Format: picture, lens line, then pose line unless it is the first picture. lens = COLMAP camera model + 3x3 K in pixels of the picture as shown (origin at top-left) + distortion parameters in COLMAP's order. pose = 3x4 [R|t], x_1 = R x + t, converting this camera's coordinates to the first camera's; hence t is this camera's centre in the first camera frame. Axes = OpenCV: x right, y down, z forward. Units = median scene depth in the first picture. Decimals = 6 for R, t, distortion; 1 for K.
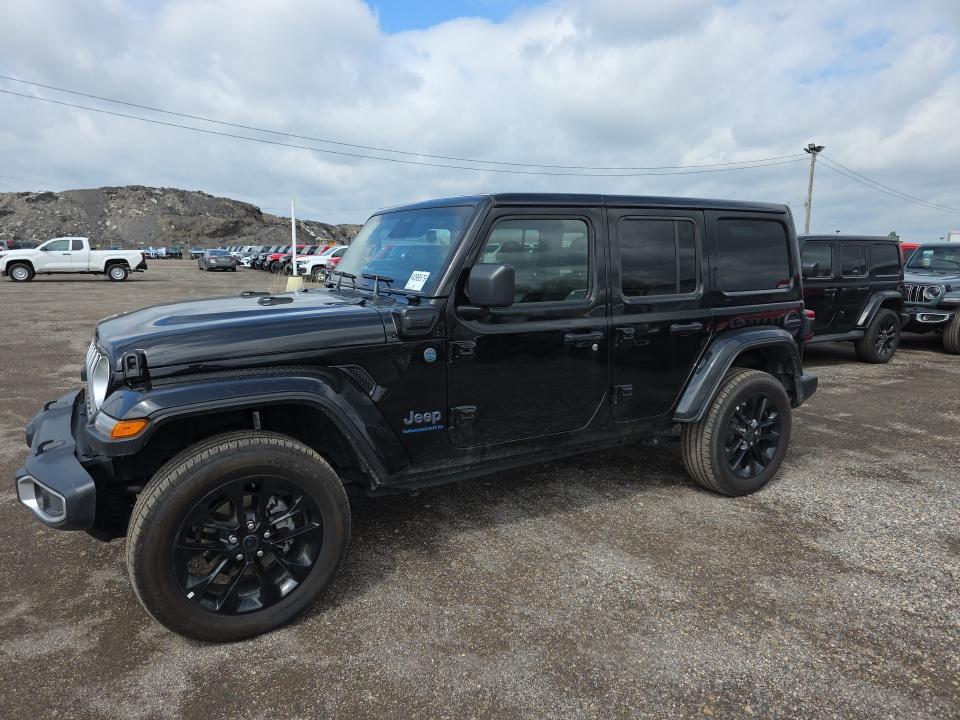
lens RADIAL K [[642.6, 0, 476.7], [0, 642.6, 369.5], [0, 0, 1]] dist [0.068608, -0.070181]
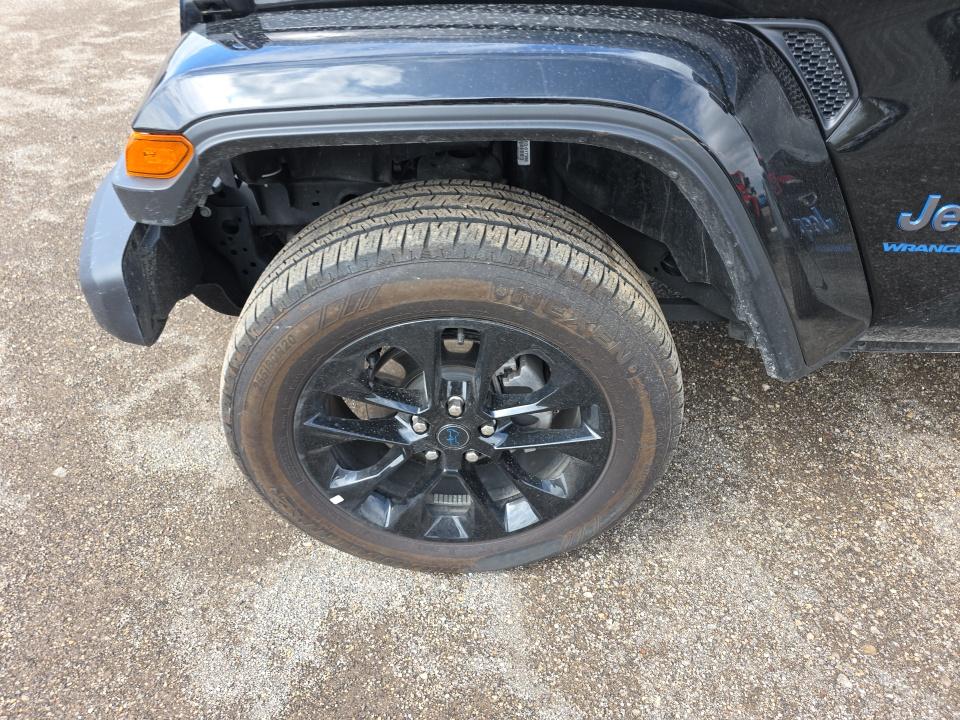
lens RADIAL K [[642.6, 0, 476.7], [0, 642.6, 369.5], [0, 0, 1]] dist [0.068608, -0.070181]
pose [[0.857003, 0.317587, -0.405812, -0.140338], [-0.085309, 0.864082, 0.496070, -0.004605], [0.508200, -0.390514, 0.767614, 0.582491]]
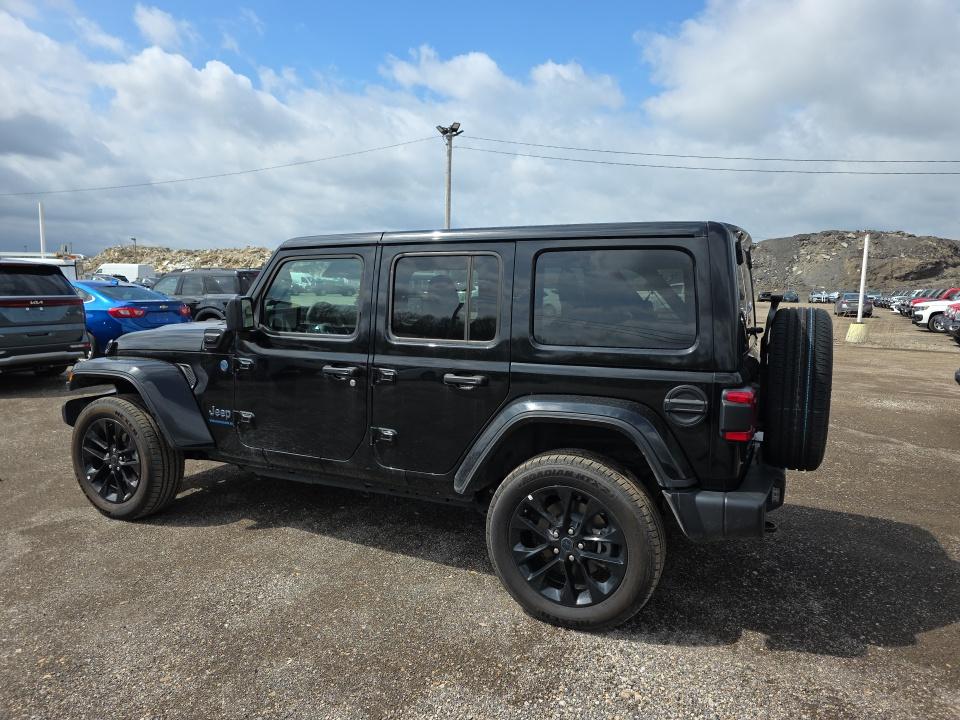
lens RADIAL K [[642.6, 0, 476.7], [0, 642.6, 369.5], [0, 0, 1]] dist [0.068608, -0.070181]
pose [[0.552441, 0.106233, -0.826755, 1.312687], [-0.160879, 0.986785, 0.019295, -0.123765], [0.817879, 0.122348, 0.562232, 0.685179]]
